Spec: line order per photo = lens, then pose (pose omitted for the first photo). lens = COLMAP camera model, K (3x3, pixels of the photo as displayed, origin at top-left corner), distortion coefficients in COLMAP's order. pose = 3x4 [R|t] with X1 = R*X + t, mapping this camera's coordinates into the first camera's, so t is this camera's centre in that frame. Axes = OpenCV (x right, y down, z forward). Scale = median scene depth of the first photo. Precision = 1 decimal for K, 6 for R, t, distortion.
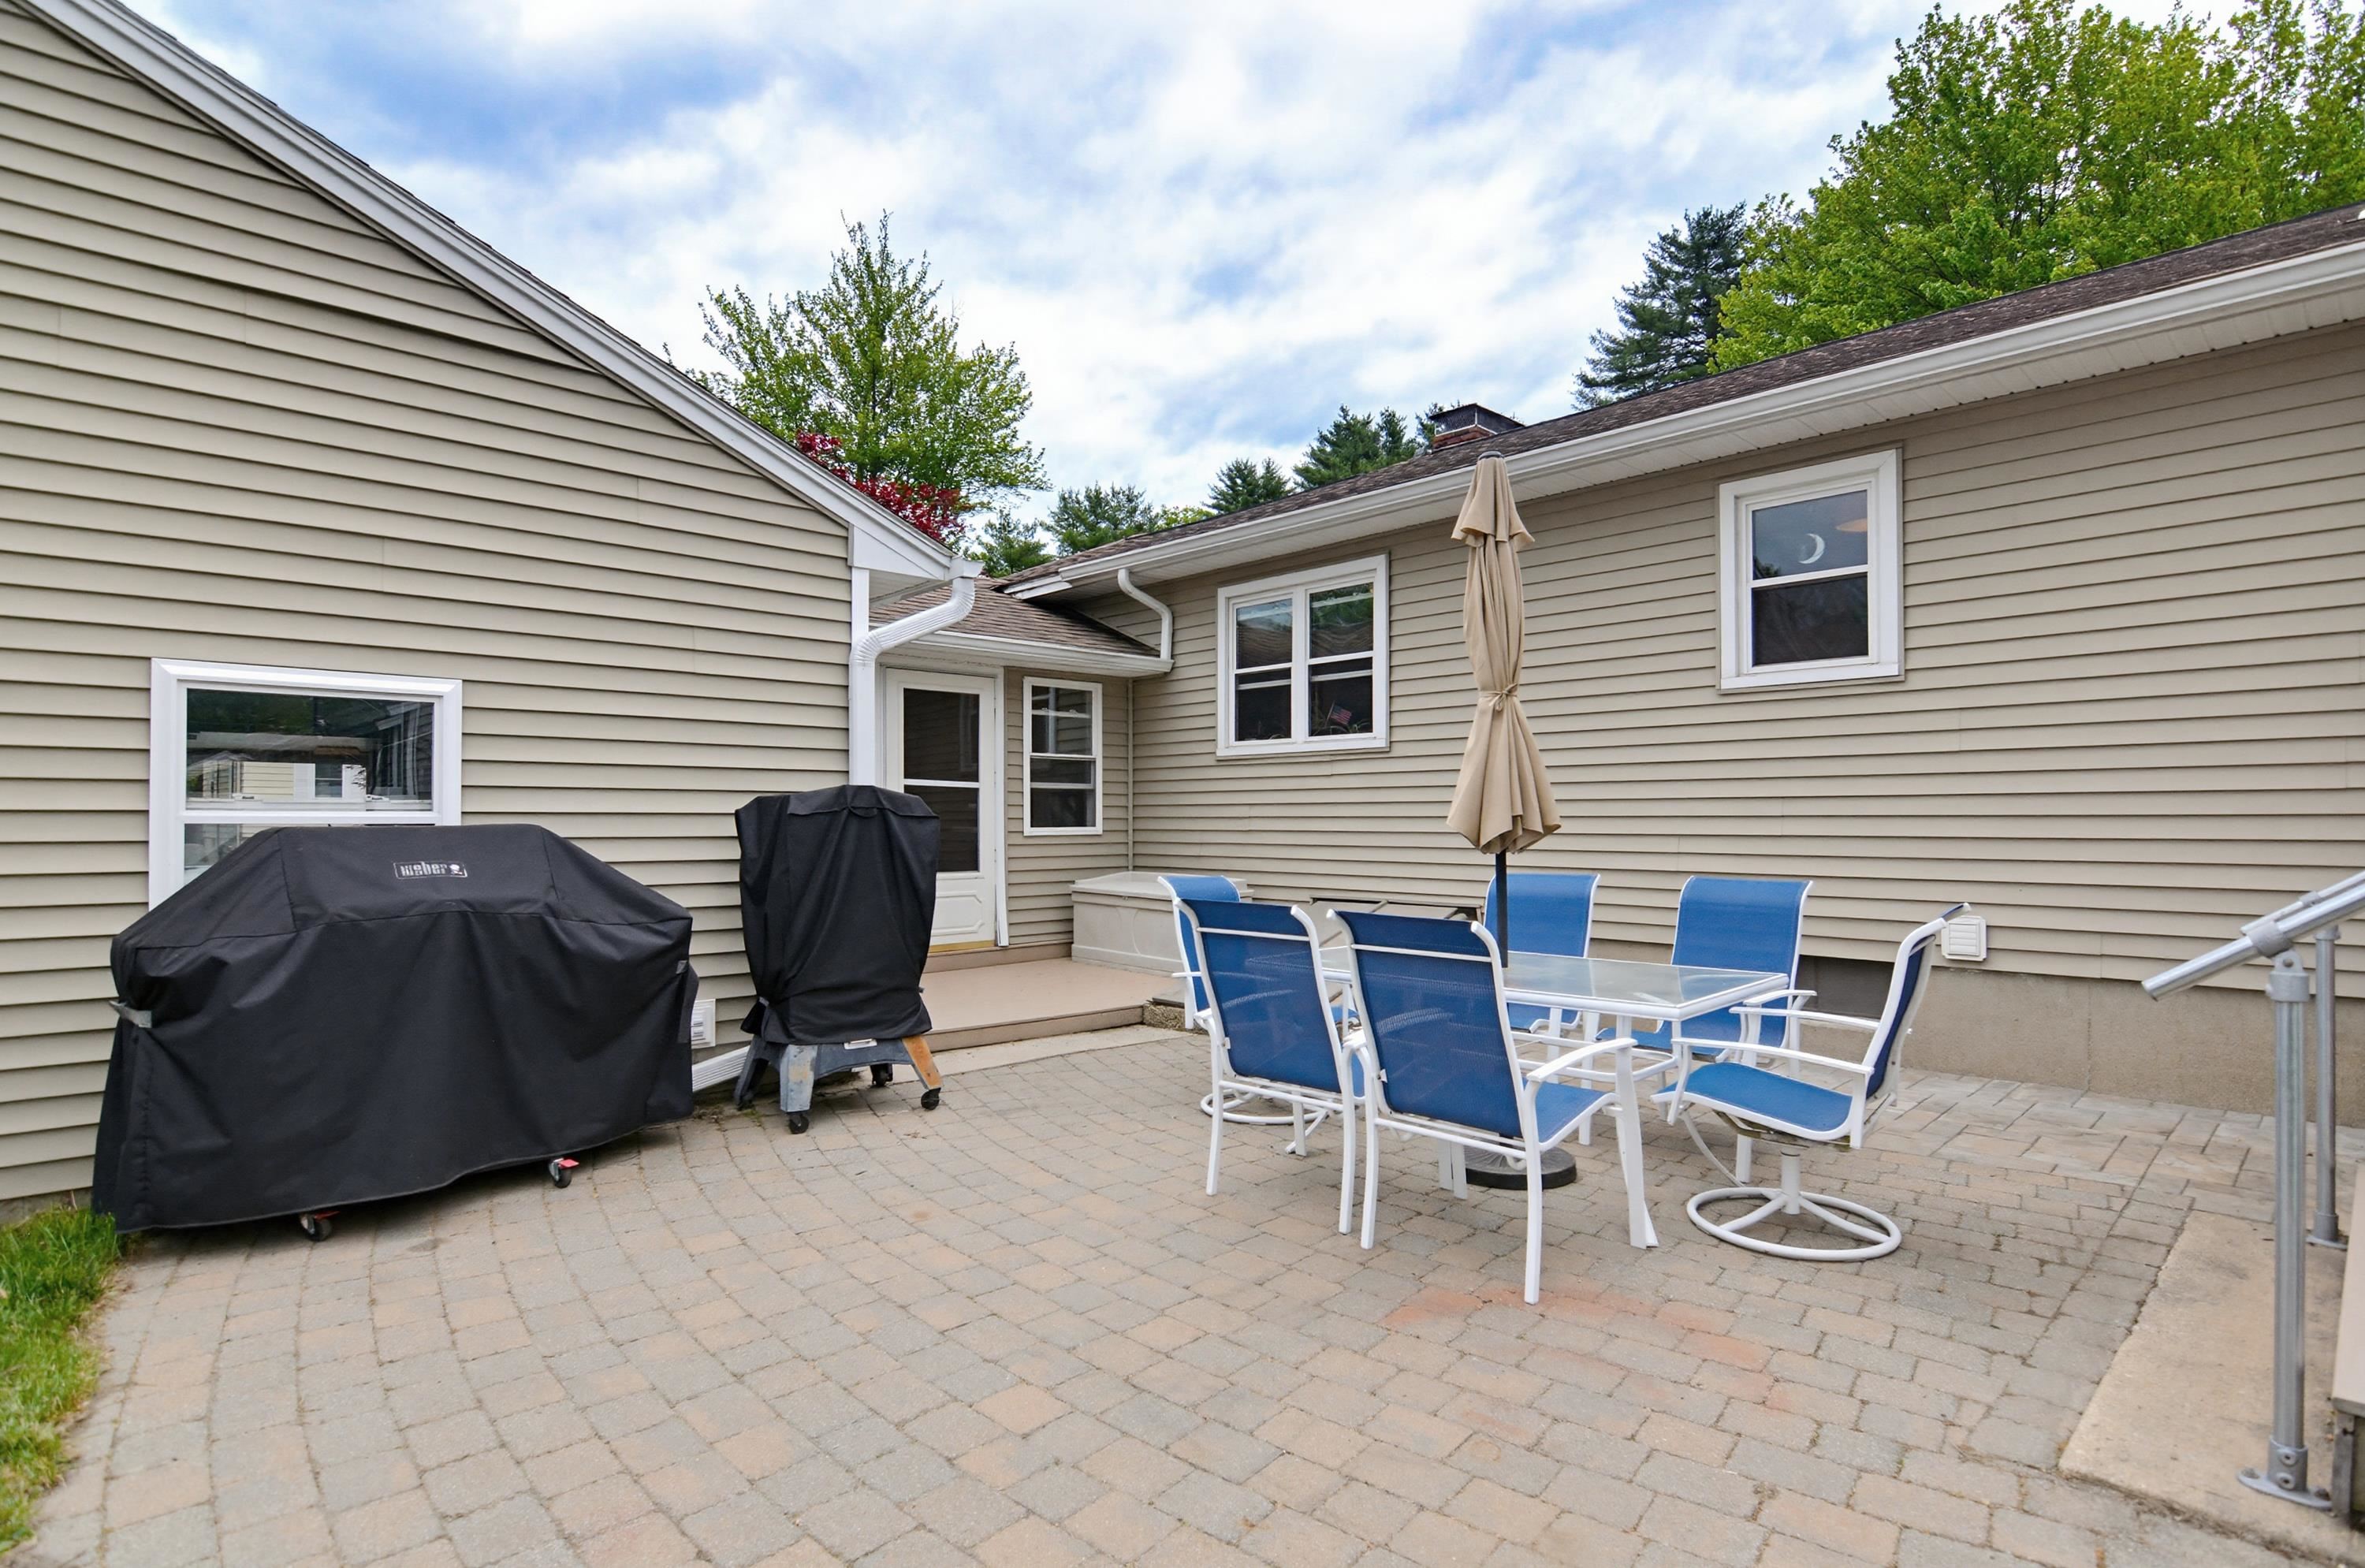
lens RADIAL K [[1140.7, 0, 1159.0], [0, 1140.7, 800.3], [0, 0, 1]] dist [0.022239, -0.027457]
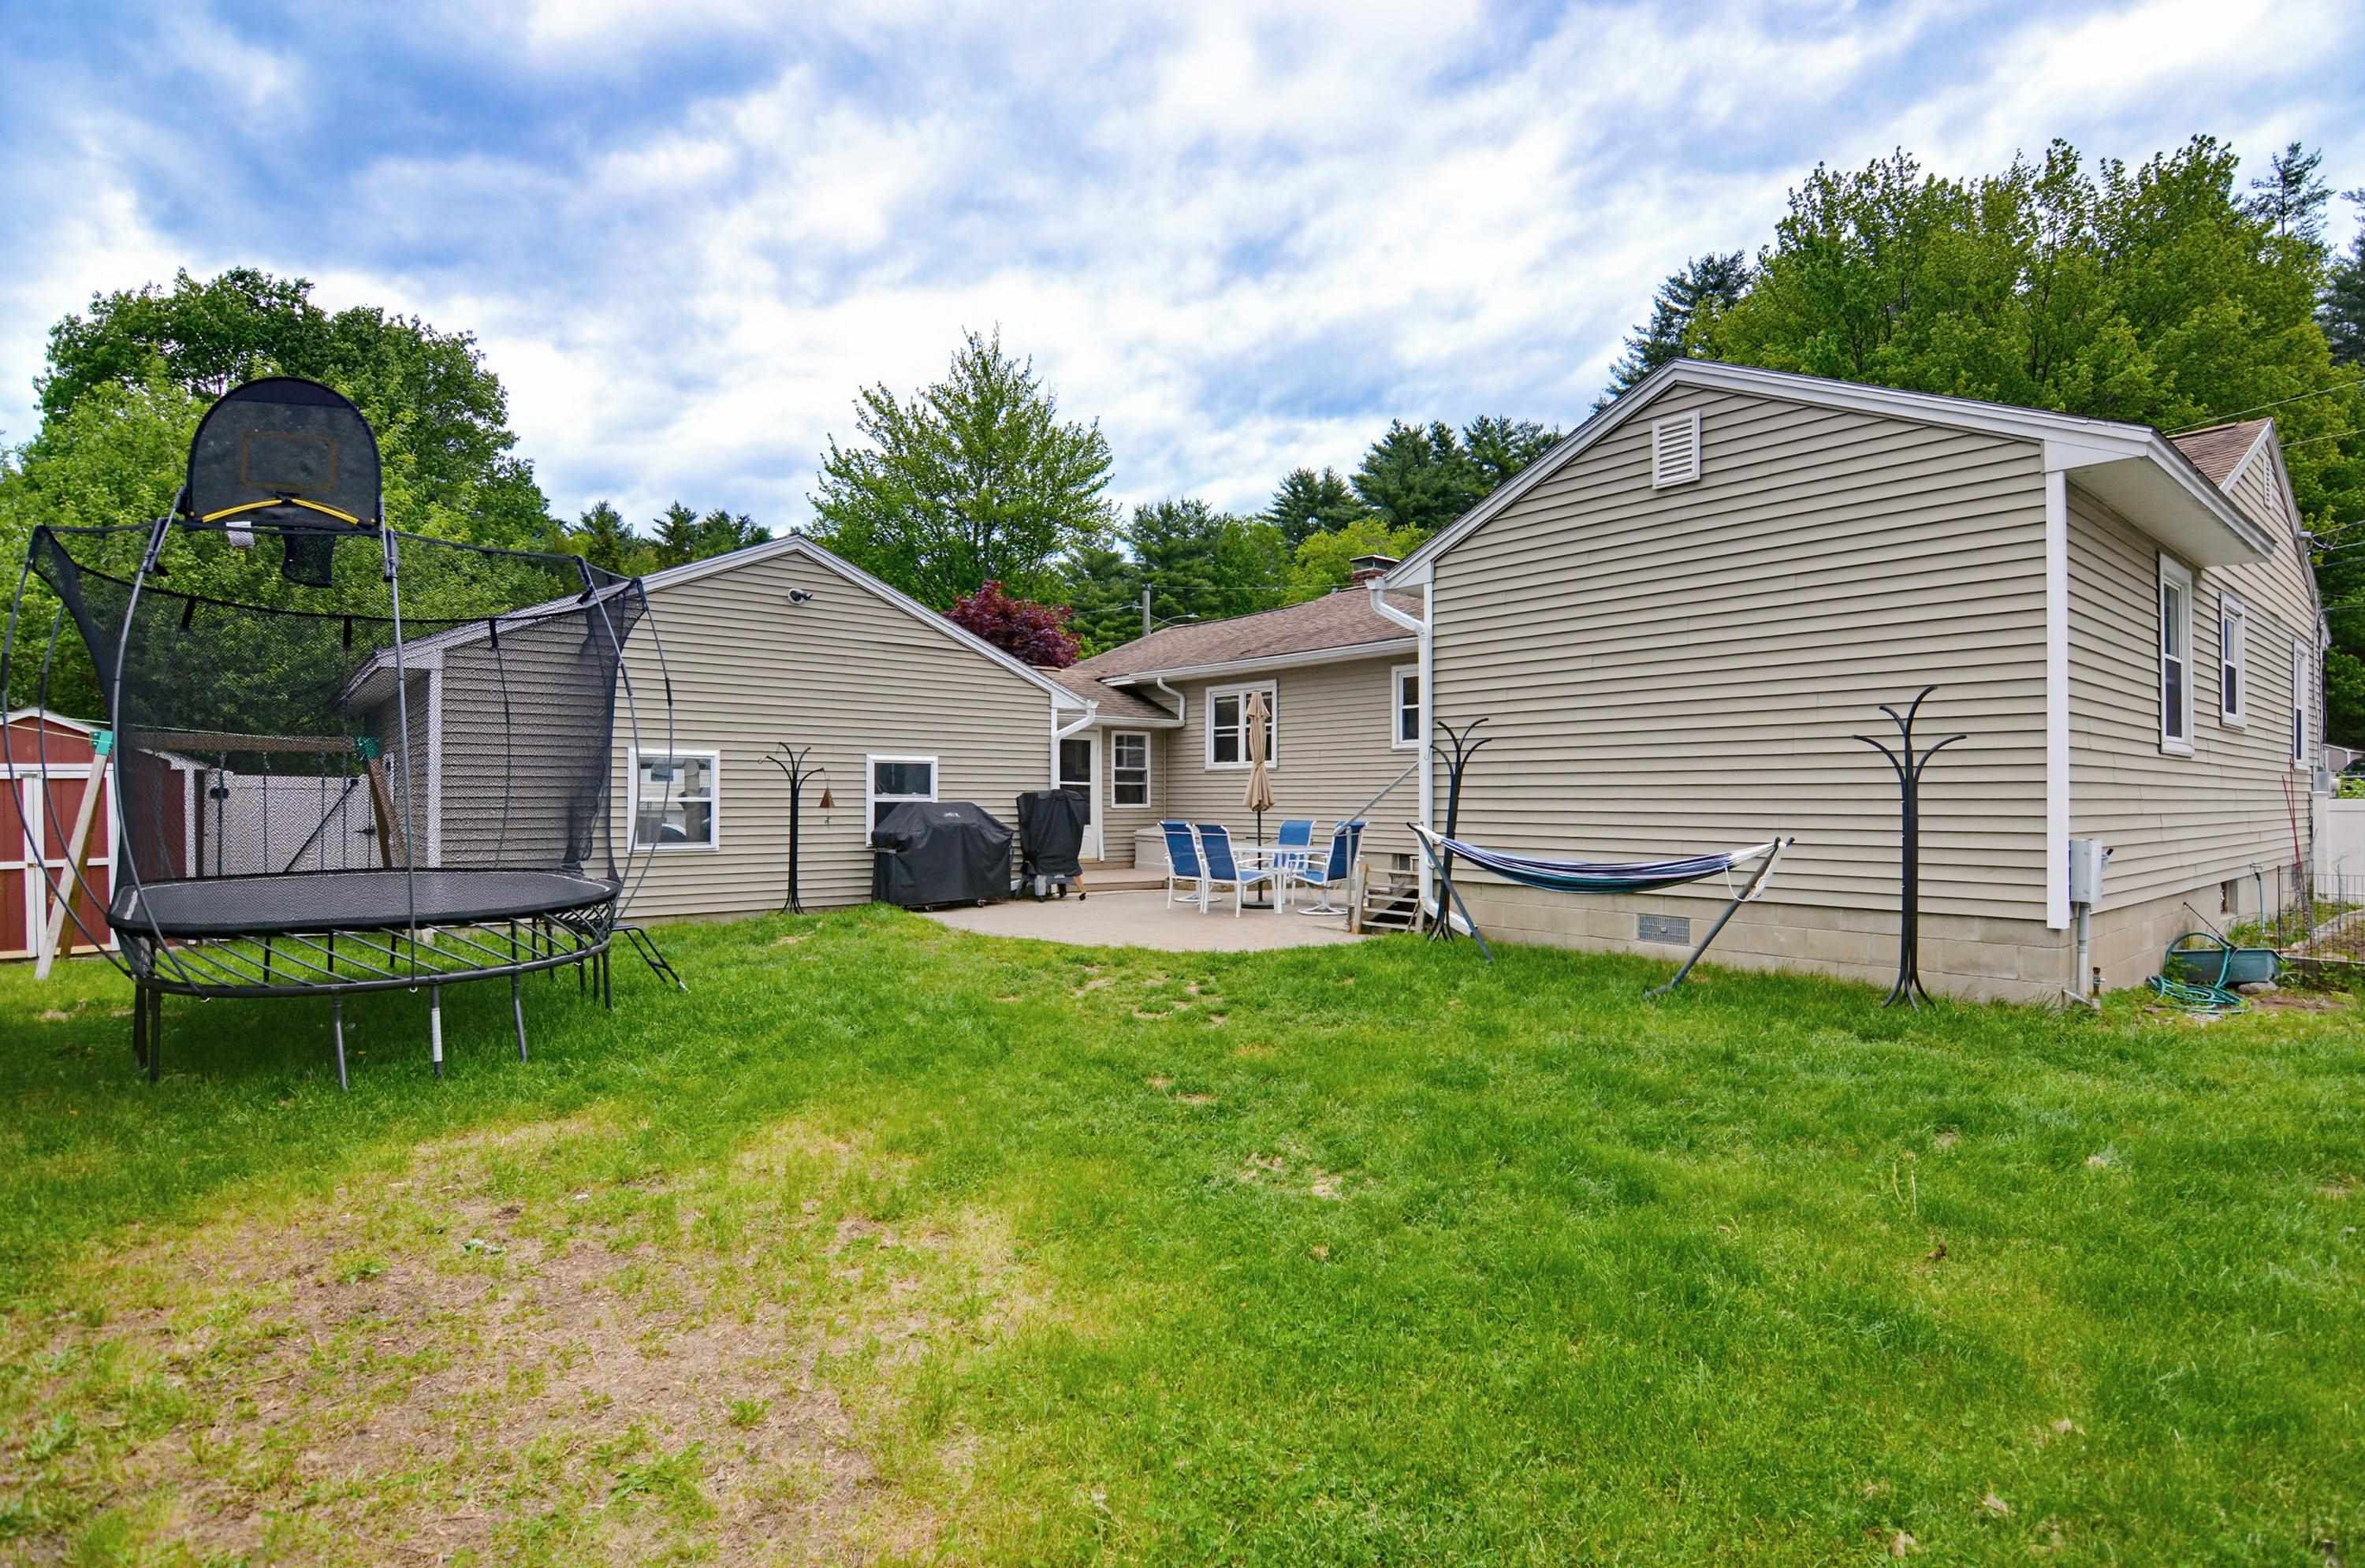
lens RADIAL K [[1116.7, 0, 1141.3], [0, 1116.7, 791.7], [0, 0, 1]] dist [0.021876, -0.029324]
pose [[0.996570, -0.000199, -0.082749, 0.023036], [0.000996, 0.999954, 0.009589, -0.004094], [0.082744, -0.009639, 0.996524, -0.227275]]
